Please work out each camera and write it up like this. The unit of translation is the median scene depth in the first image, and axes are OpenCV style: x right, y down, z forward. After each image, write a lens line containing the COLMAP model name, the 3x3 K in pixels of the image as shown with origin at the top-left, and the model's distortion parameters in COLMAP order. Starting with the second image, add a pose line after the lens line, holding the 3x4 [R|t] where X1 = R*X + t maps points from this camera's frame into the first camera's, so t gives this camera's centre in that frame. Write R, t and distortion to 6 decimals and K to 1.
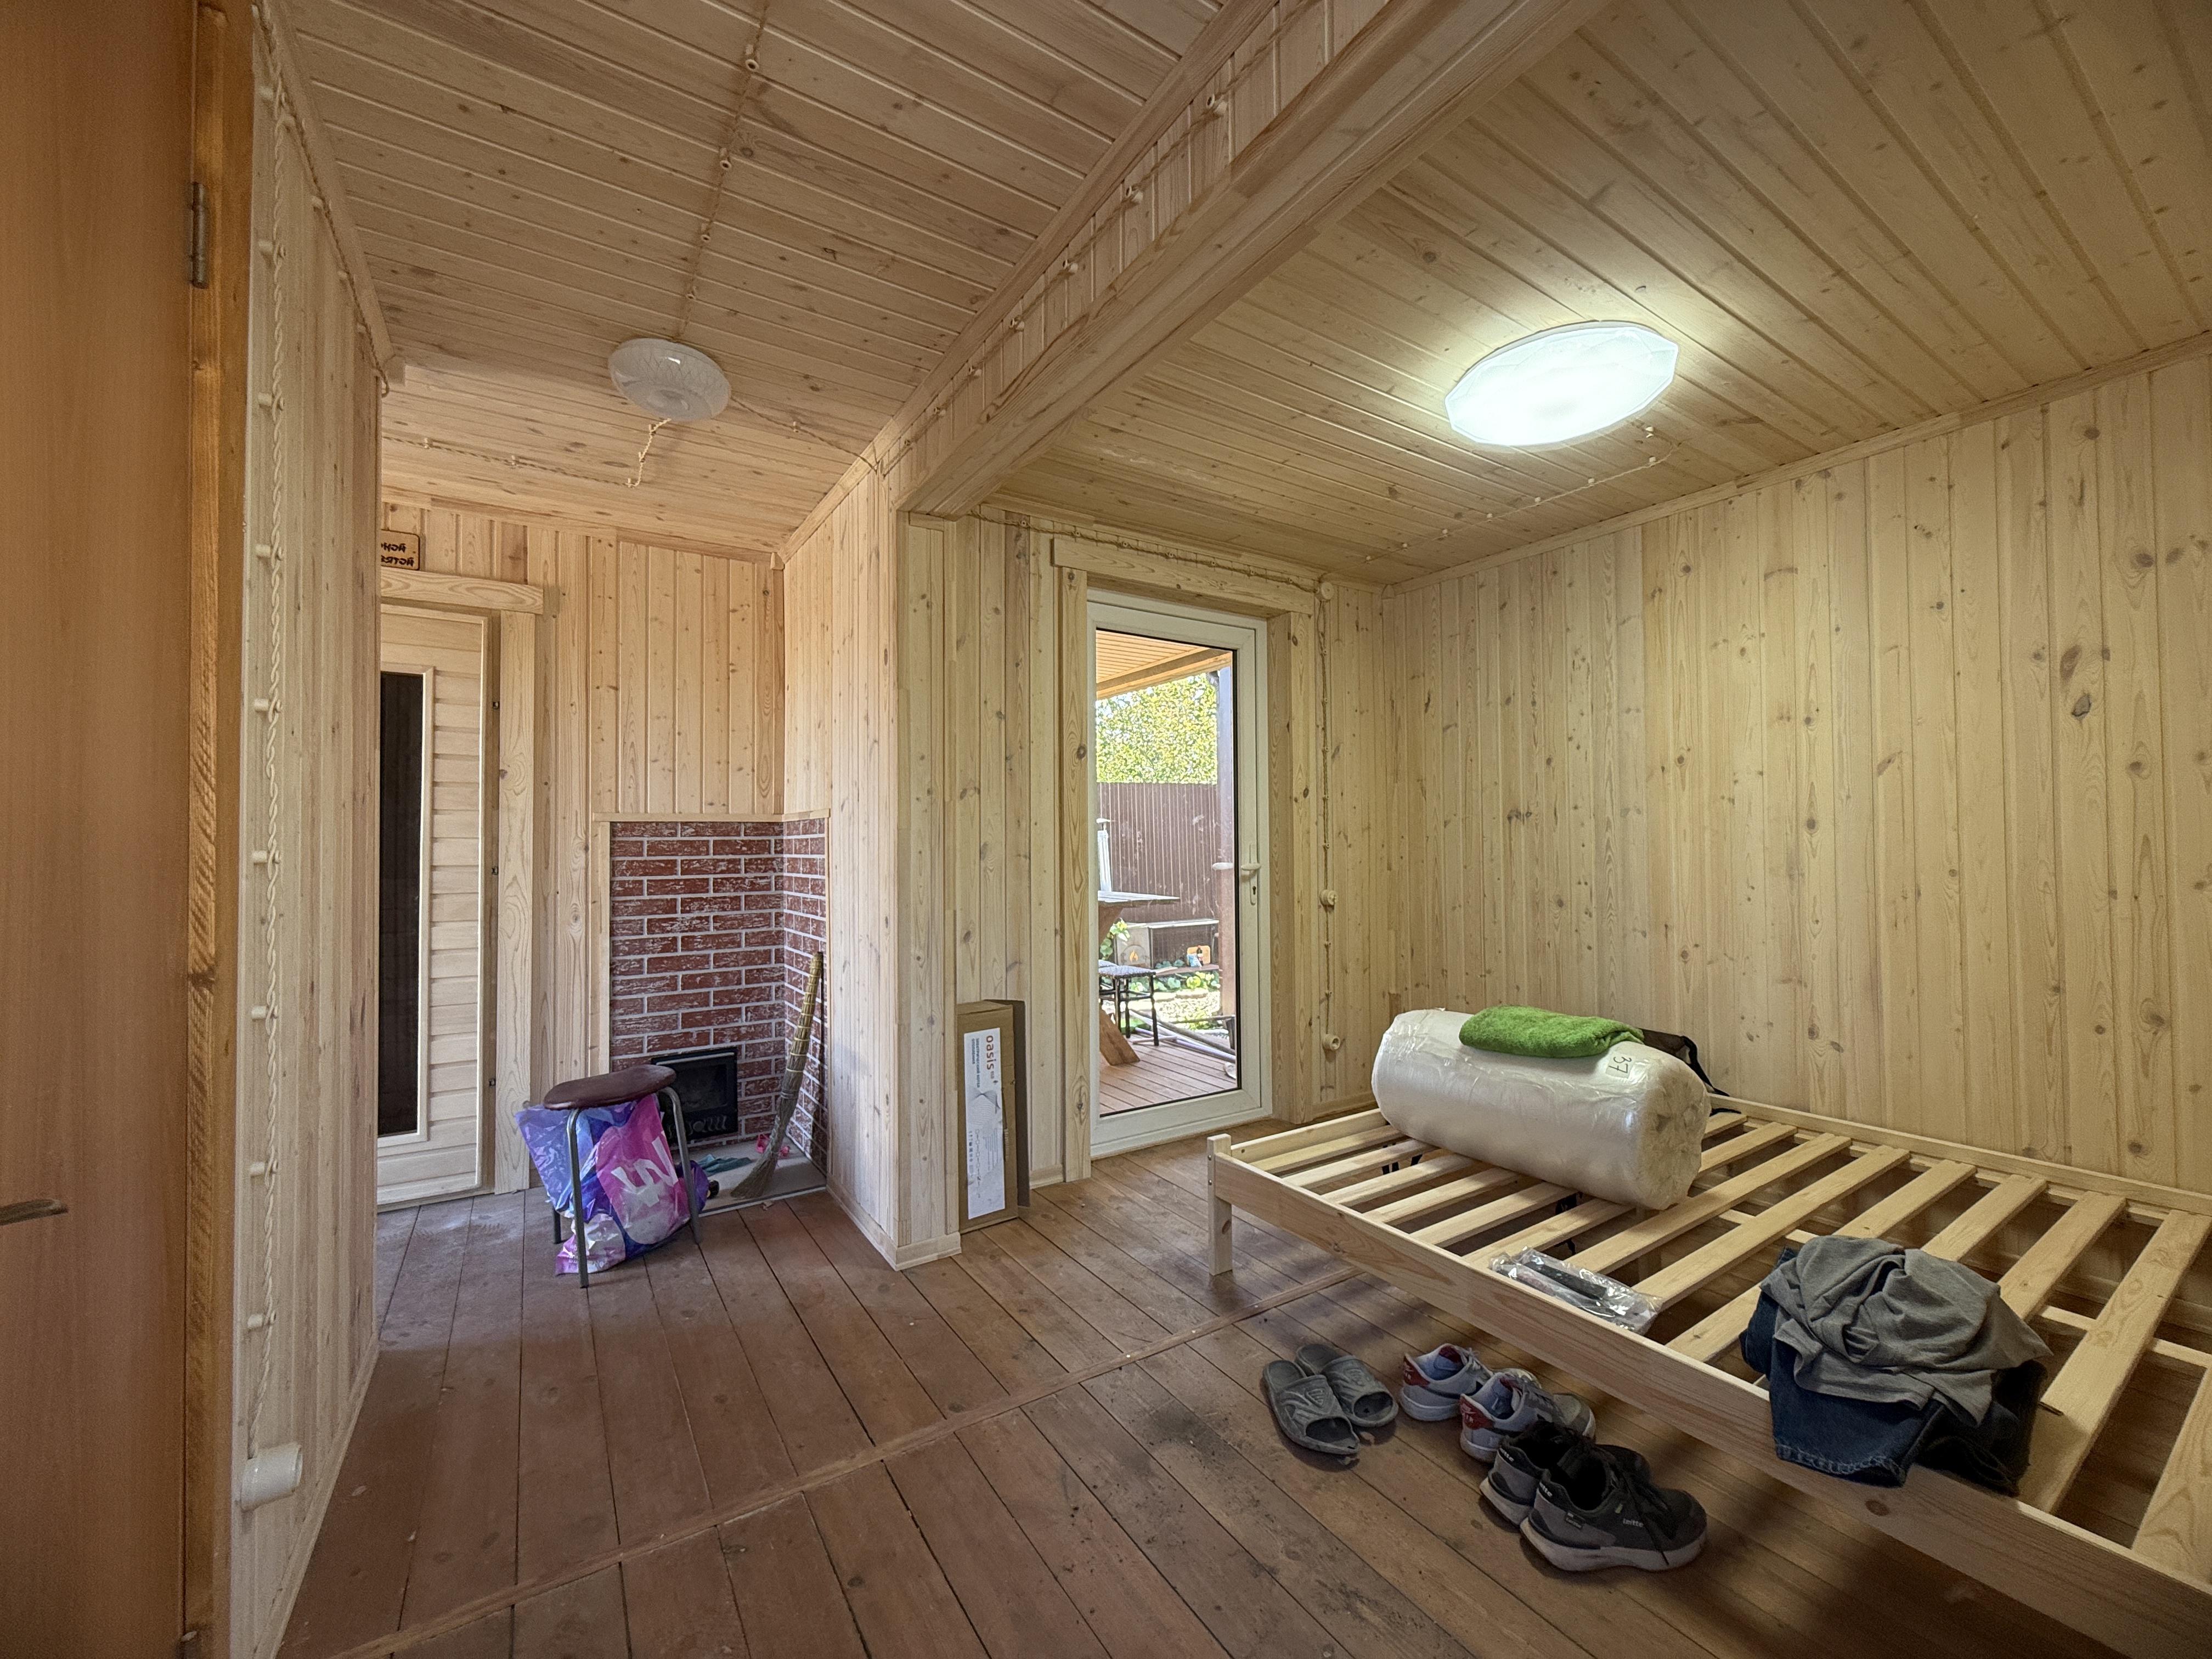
lens RADIAL K [[883.8, 0, 1110.0], [0, 883.8, 830.3], [0, 0, 1]] dist [0.000875, -0.000011]
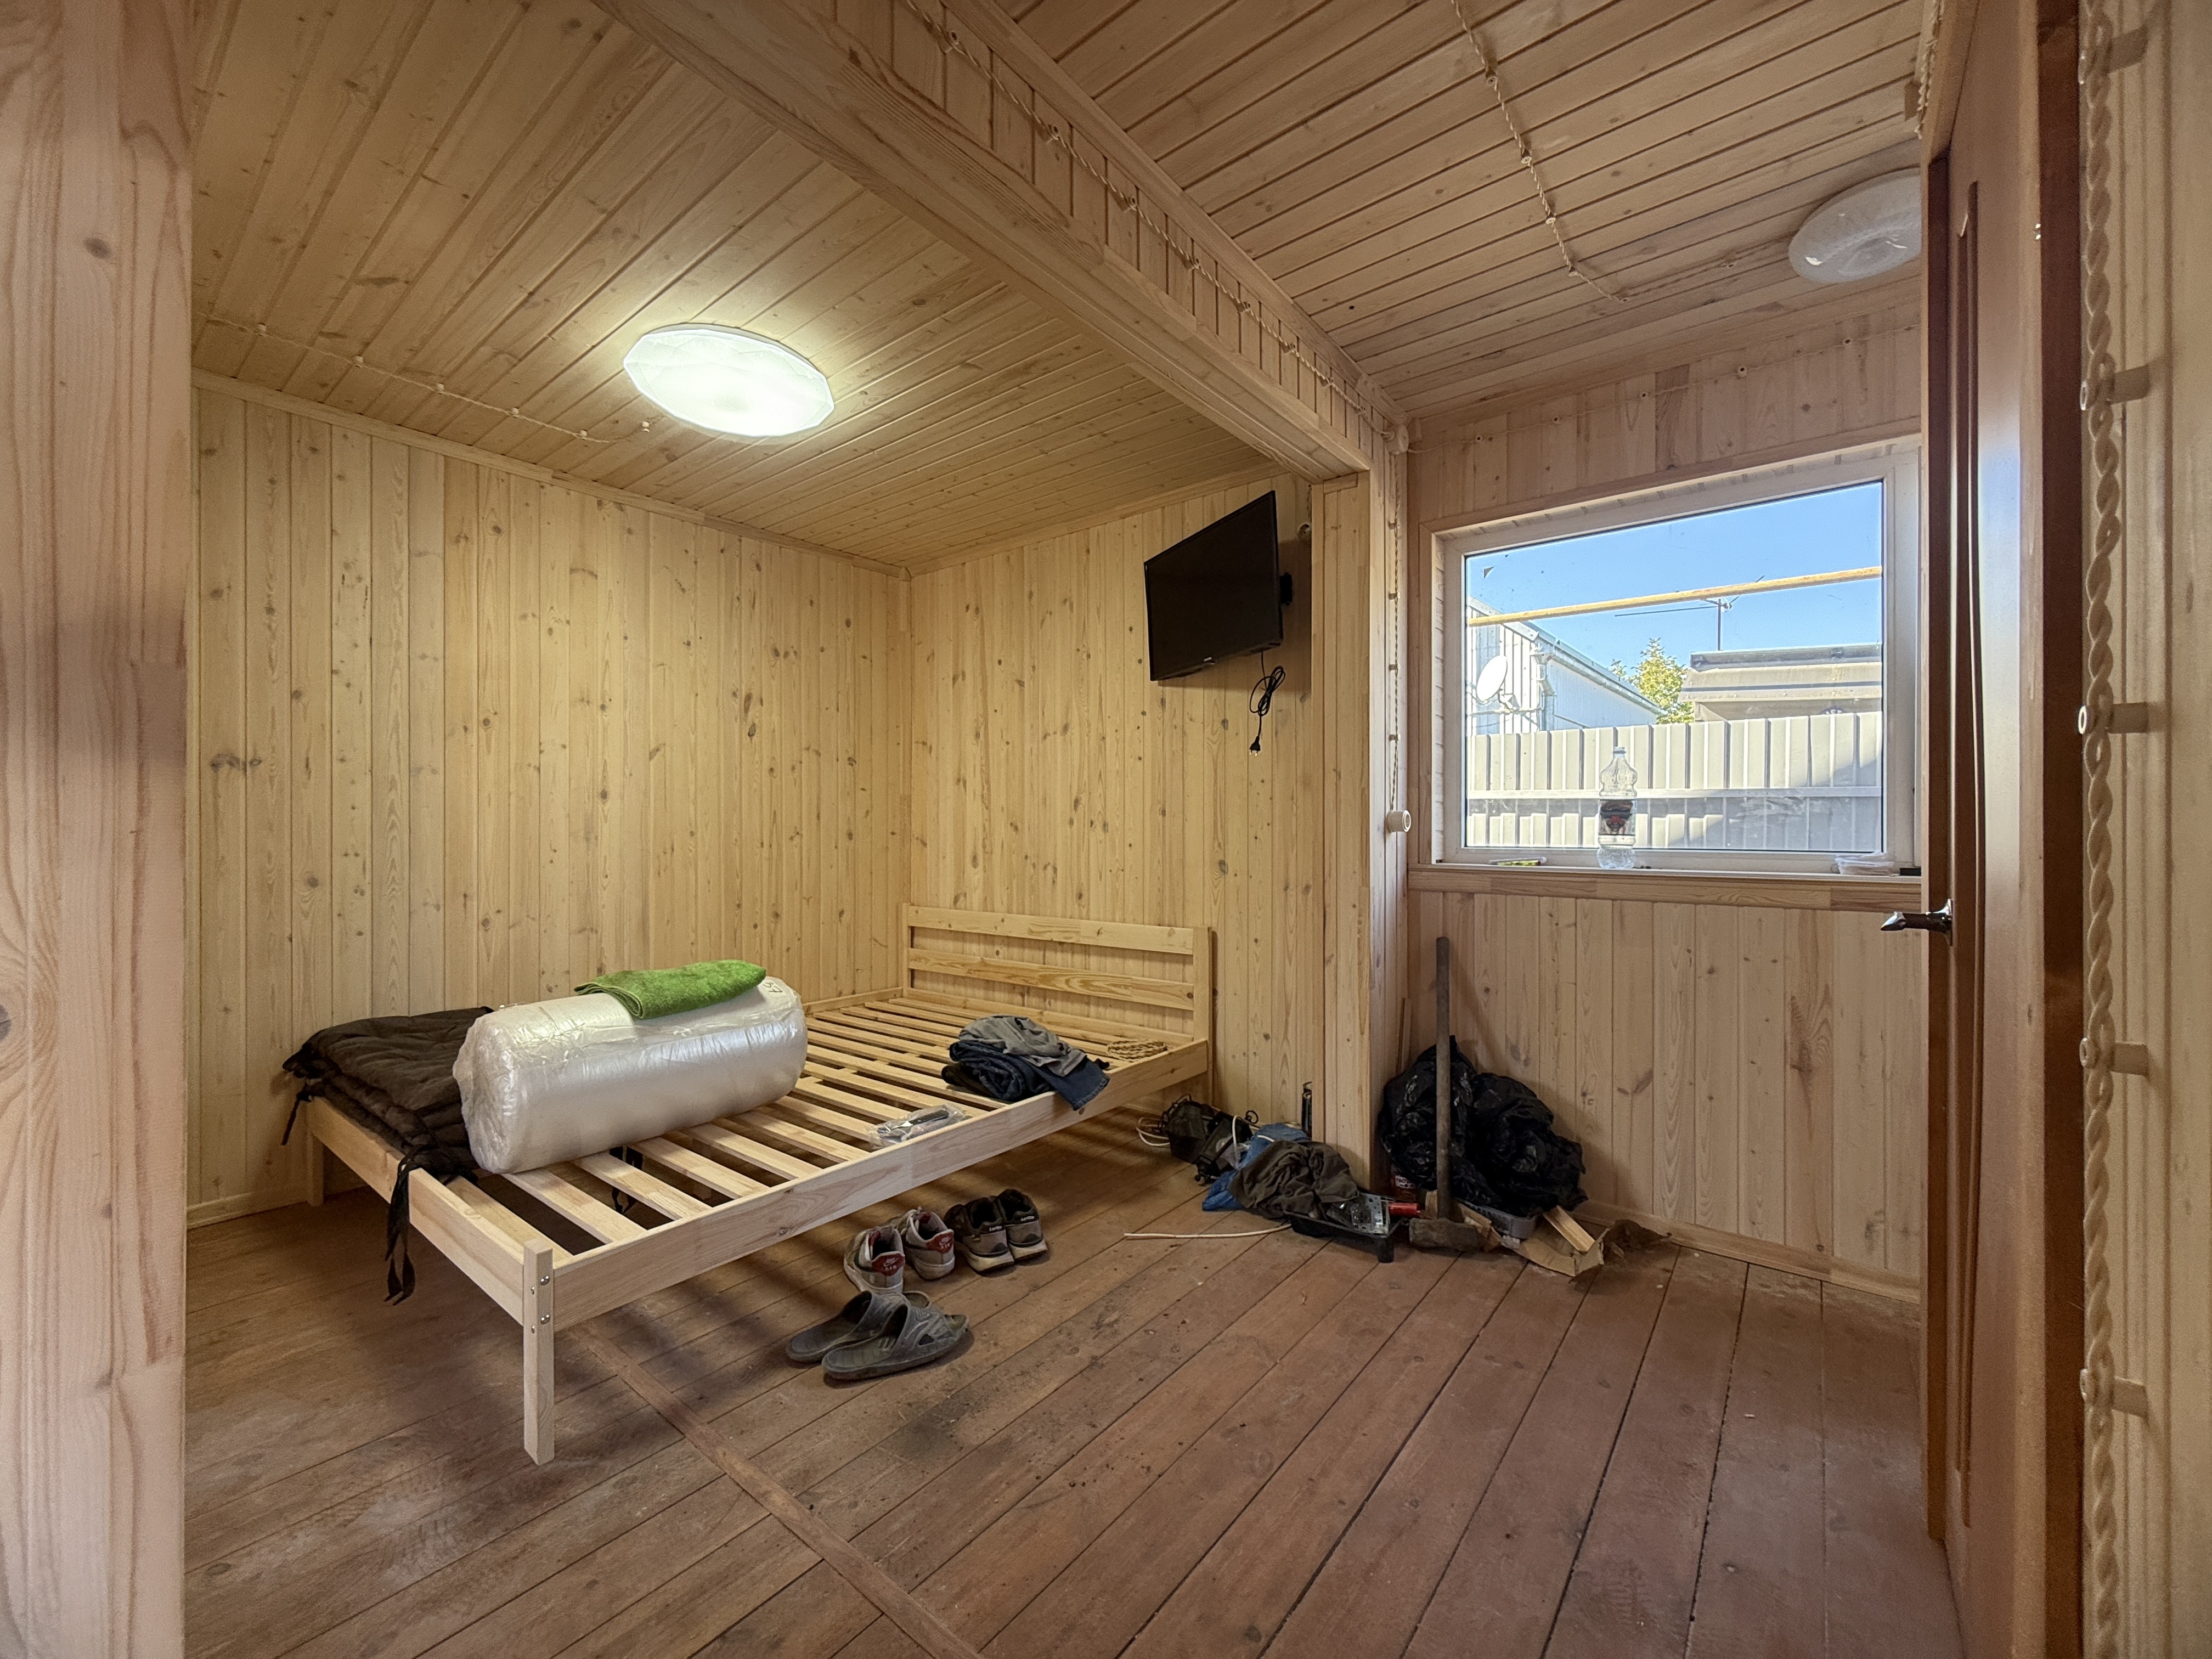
lens RADIAL K [[883.8, 0, 1110.0], [0, 883.8, 830.3], [0, 0, 1]] dist [0.000875, -0.000011]
pose [[-0.318729, 0.007750, 0.947814, -0.547152], [-0.014974, 0.999801, -0.013210, 0.046137], [-0.947728, -0.018403, -0.318549, 0.733219]]
